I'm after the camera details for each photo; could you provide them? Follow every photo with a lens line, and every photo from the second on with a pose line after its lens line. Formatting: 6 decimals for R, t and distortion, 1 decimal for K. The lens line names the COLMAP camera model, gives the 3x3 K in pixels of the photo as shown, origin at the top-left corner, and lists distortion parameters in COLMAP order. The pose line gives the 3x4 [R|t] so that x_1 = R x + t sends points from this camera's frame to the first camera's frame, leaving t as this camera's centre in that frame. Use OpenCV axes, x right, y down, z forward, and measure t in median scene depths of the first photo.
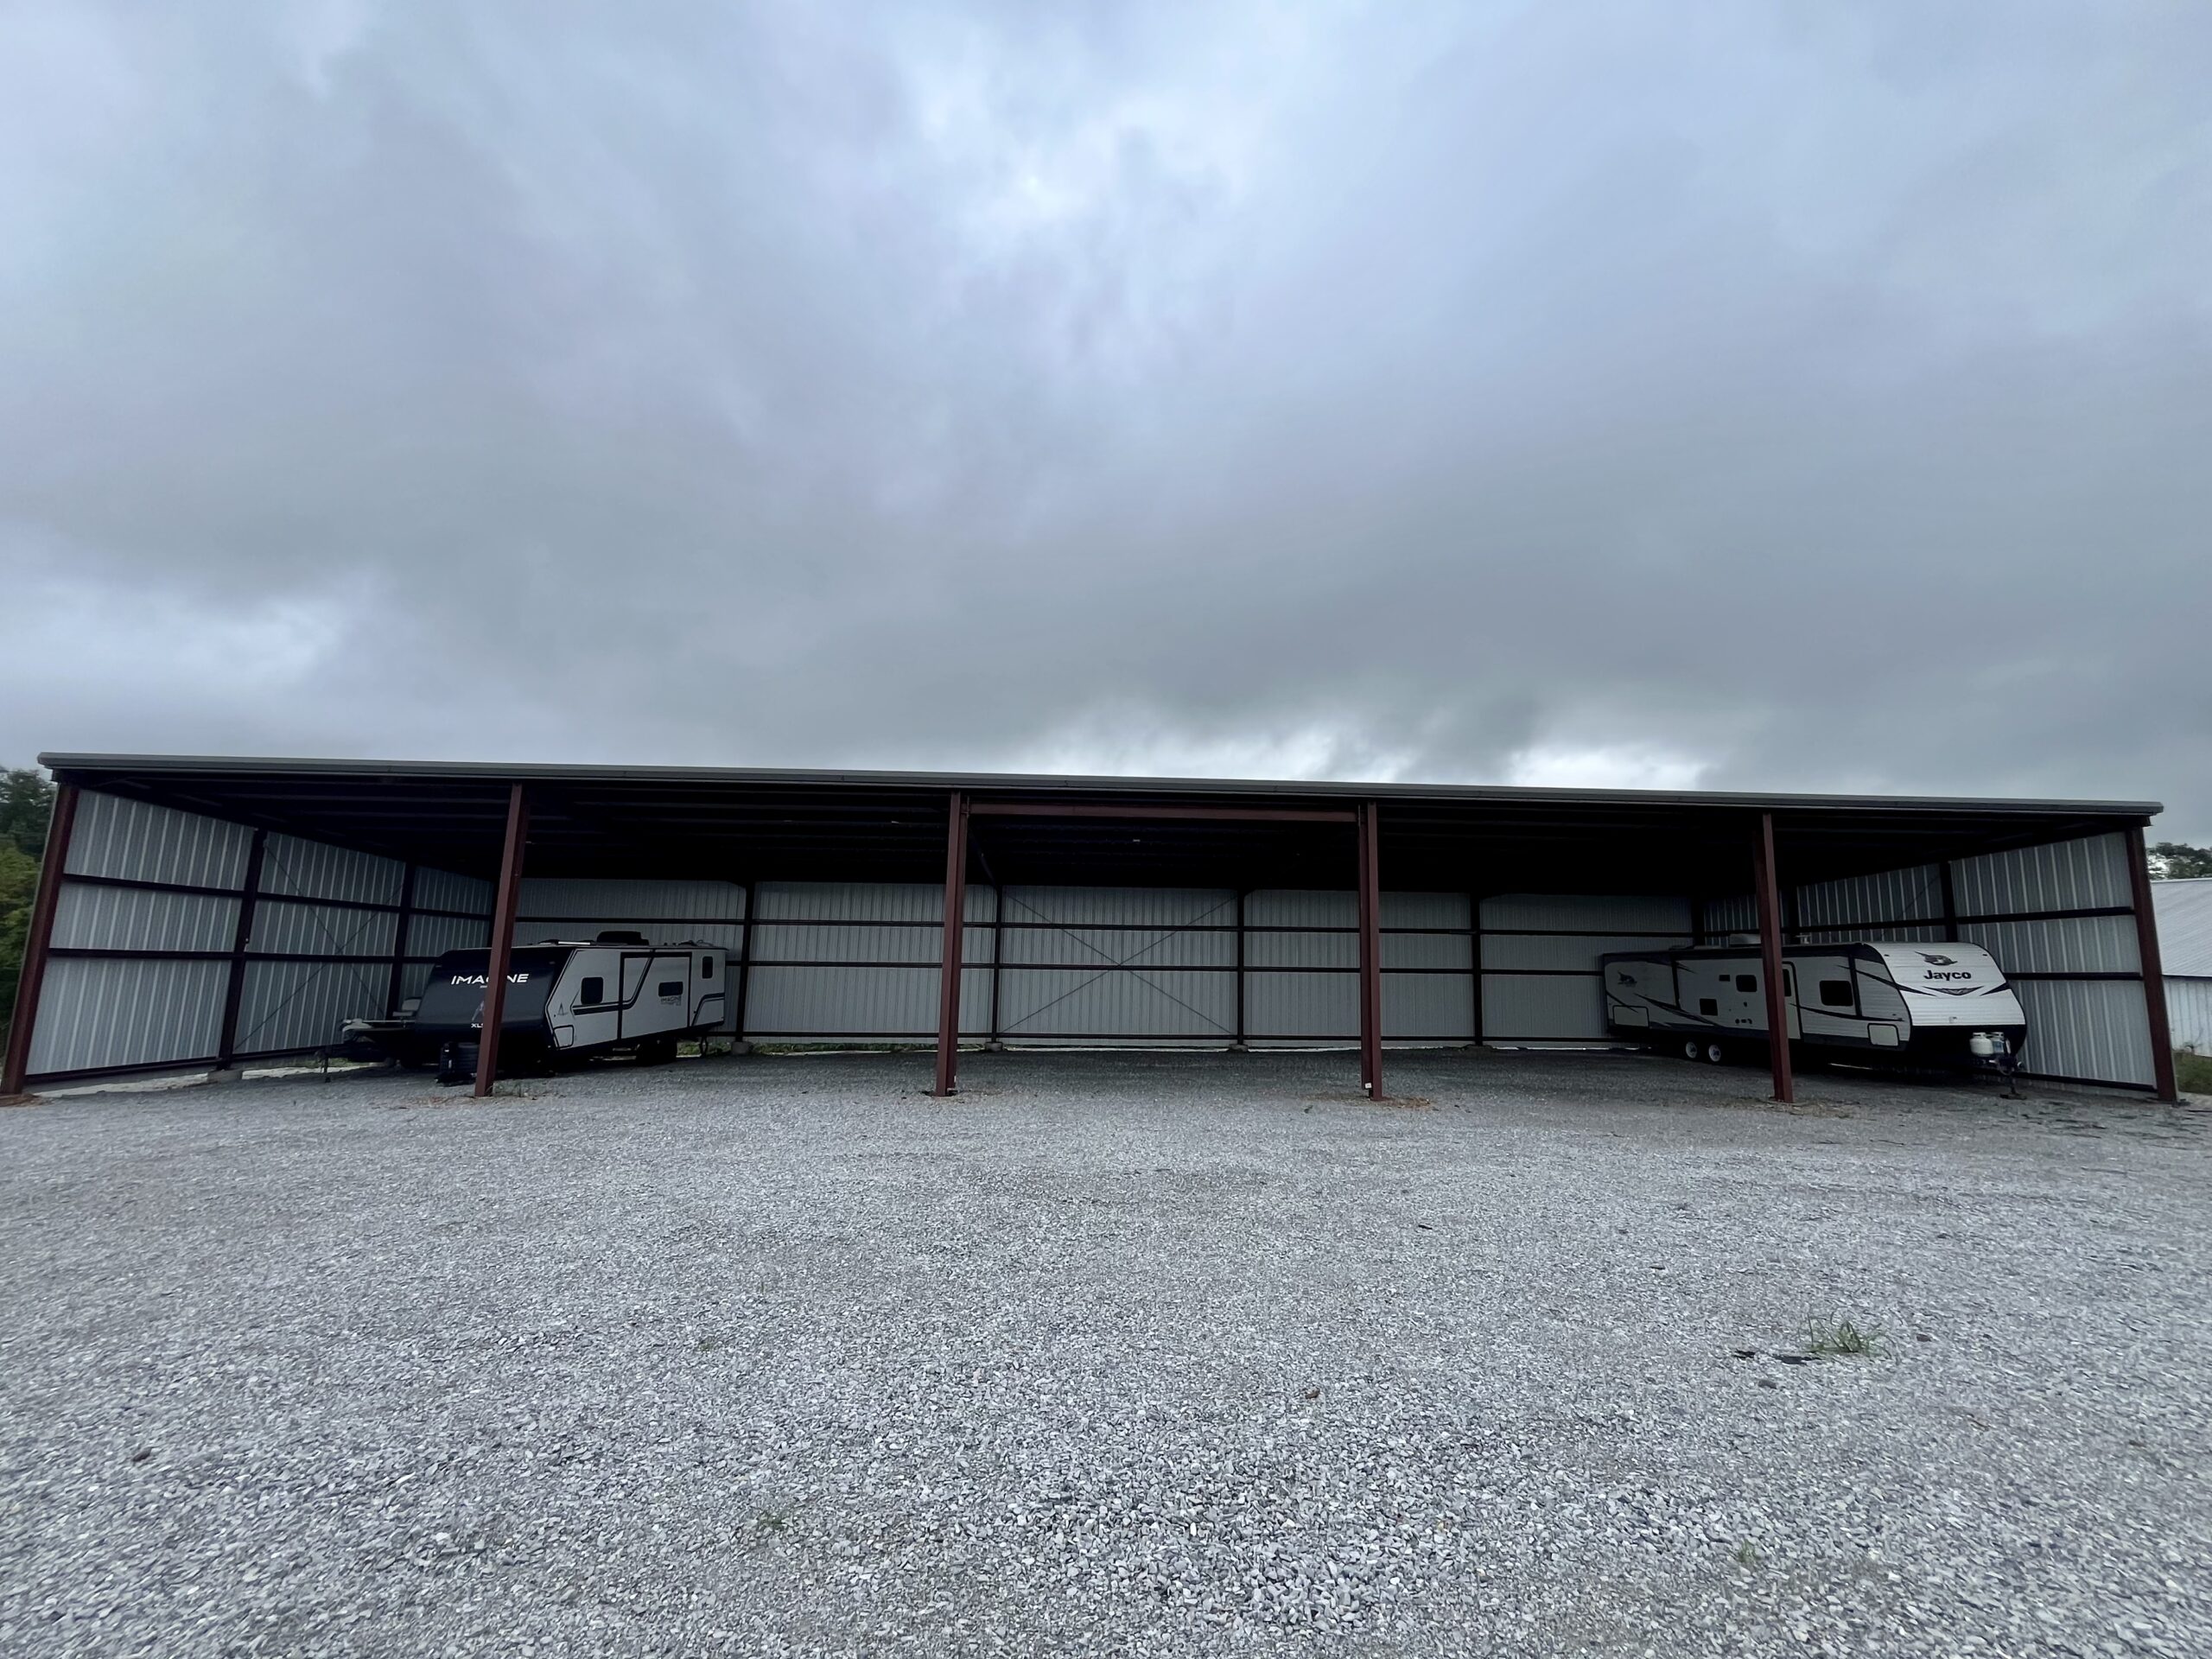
lens RADIAL K [[882.9, 0, 1121.0], [0, 882.9, 839.6], [0, 0, 1]] dist [-0.002328, -0.000152]
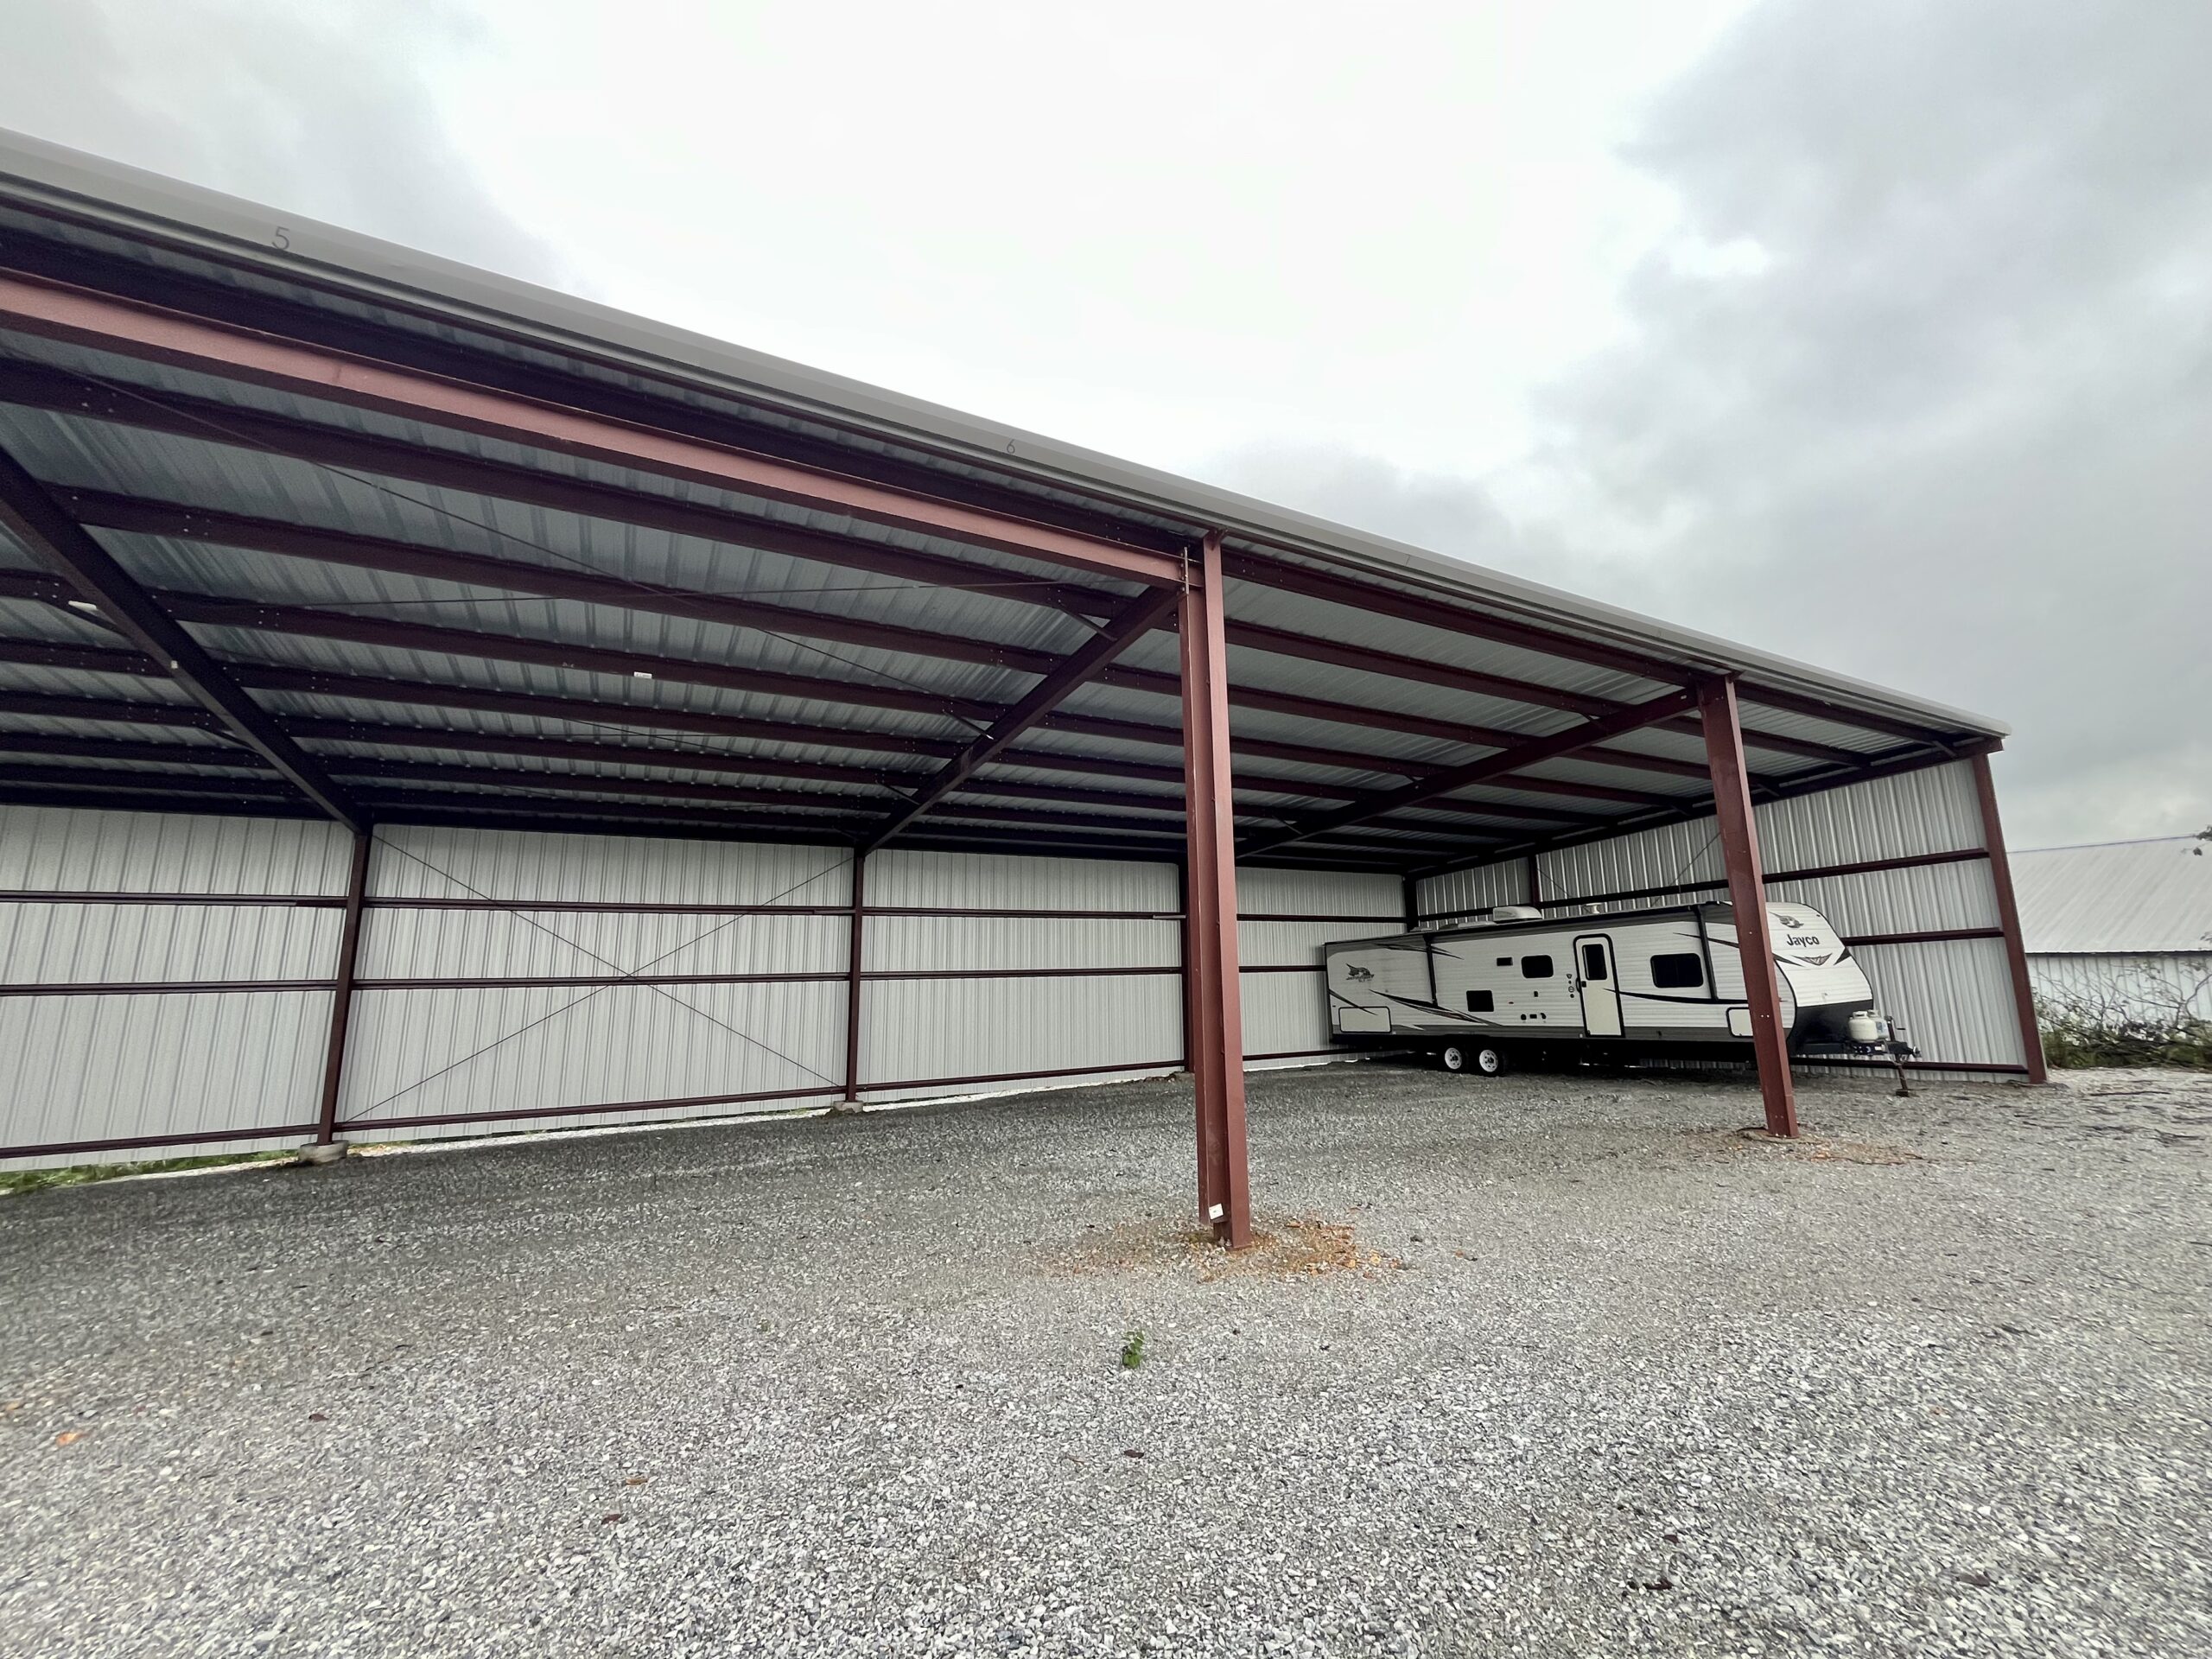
lens RADIAL K [[882.9, 0, 1106.3], [0, 882.9, 832.5], [0, 0, 1]] dist [-0.002328, -0.000152]
pose [[0.908188, 0.036333, 0.416983, 0.049711], [-0.019743, 0.998835, -0.044032, 0.100154], [-0.418097, 0.031756, 0.907847, 0.520234]]
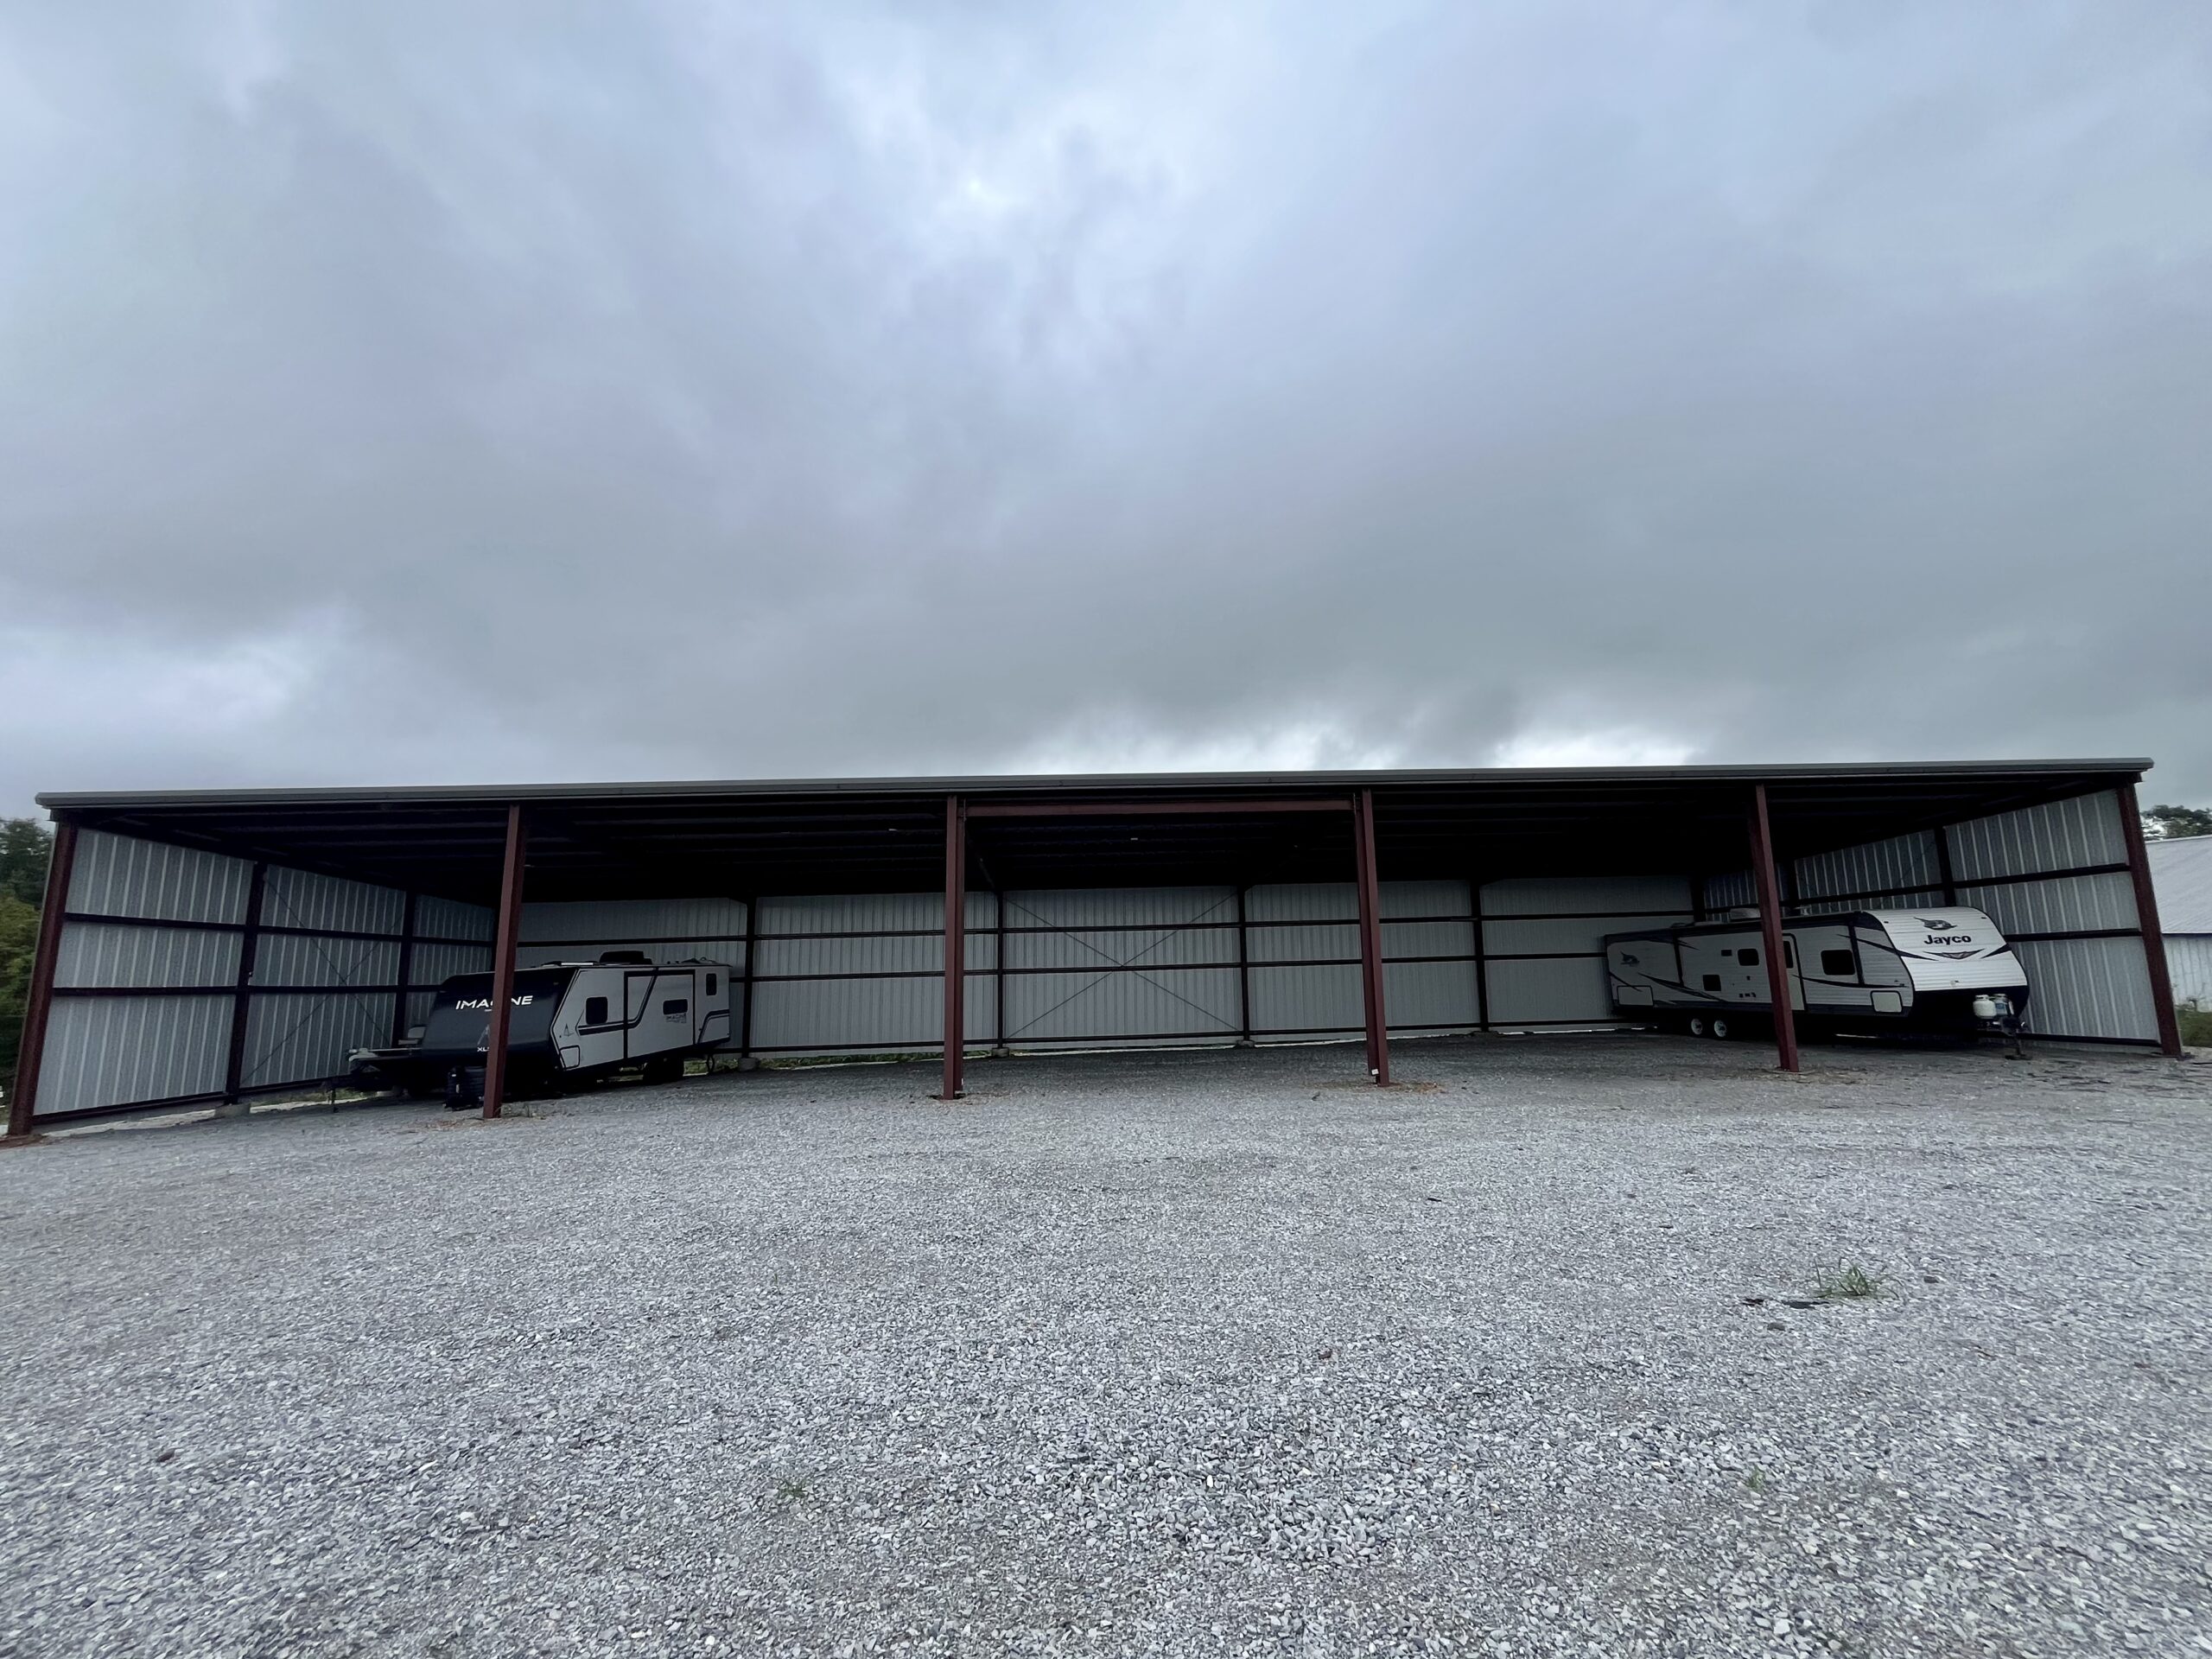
lens RADIAL K [[882.9, 0, 1121.2], [0, 882.9, 839.2], [0, 0, 1]] dist [-0.002328, -0.000152]
pose [[0.999171, -0.040696, 0.001264, 0.001571], [0.040705, 0.999142, -0.007691, 0.008779], [-0.000950, 0.007736, 0.999970, -0.002685]]
